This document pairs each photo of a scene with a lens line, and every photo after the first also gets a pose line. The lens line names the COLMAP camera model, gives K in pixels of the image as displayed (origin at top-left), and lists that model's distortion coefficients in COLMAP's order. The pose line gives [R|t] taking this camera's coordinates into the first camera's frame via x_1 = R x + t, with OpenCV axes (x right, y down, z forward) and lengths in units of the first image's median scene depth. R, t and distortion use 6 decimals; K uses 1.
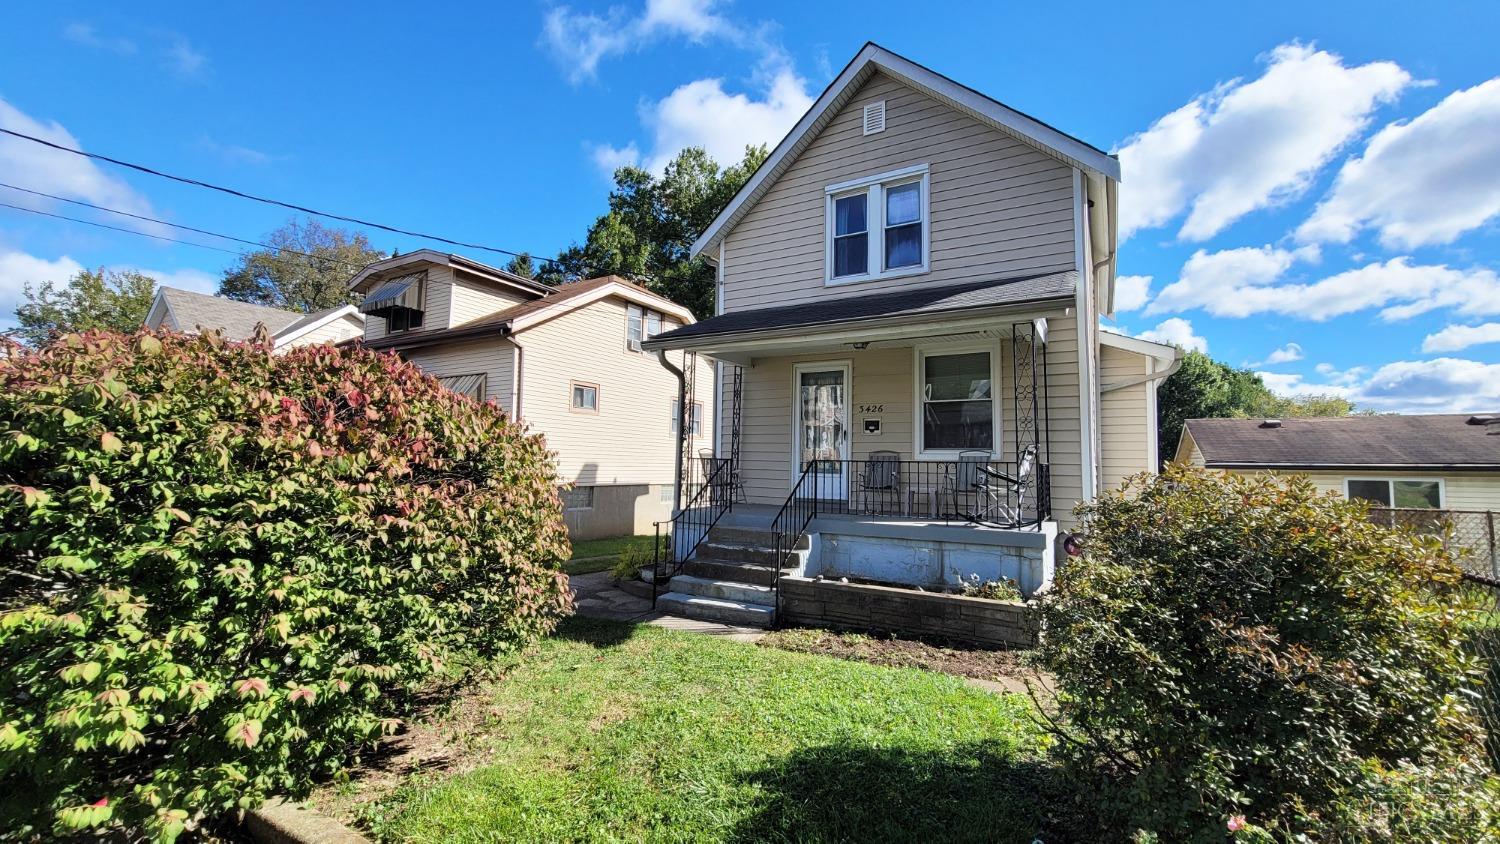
lens RADIAL K [[609.6, 0, 744.5], [0, 609.6, 416.8], [0, 0, 1]] dist [-0.000168, -0.000005]
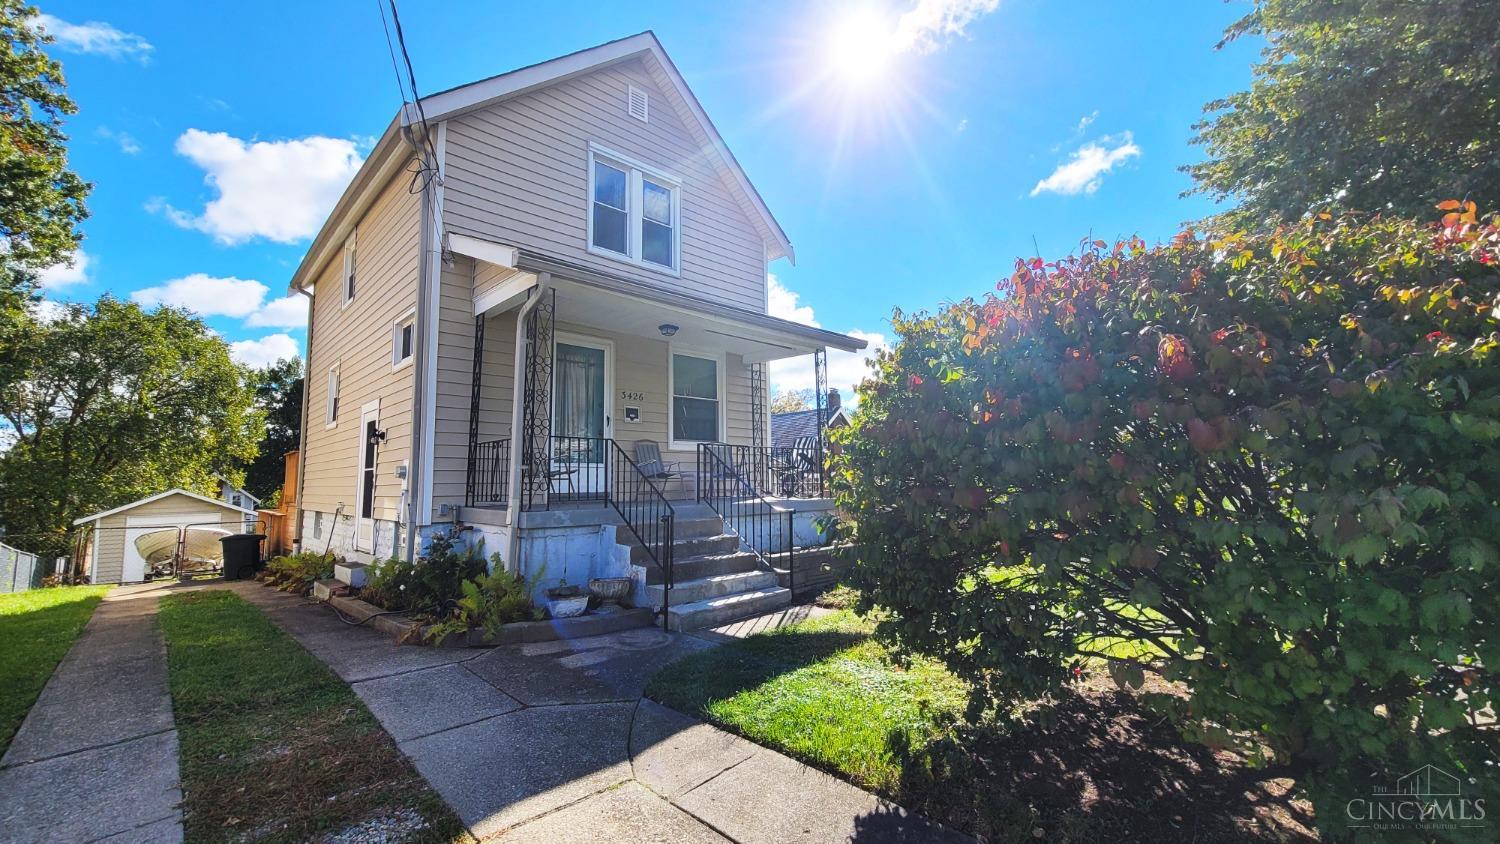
lens RADIAL K [[609.6, 0, 743.1], [0, 609.6, 420.1], [0, 0, 1]] dist [-0.000168, -0.000005]
pose [[0.273176, 0.078792, 0.958732, -0.661107], [-0.050577, 0.996438, -0.067480, 0.080462], [-0.960634, -0.030056, 0.276188, 0.558633]]
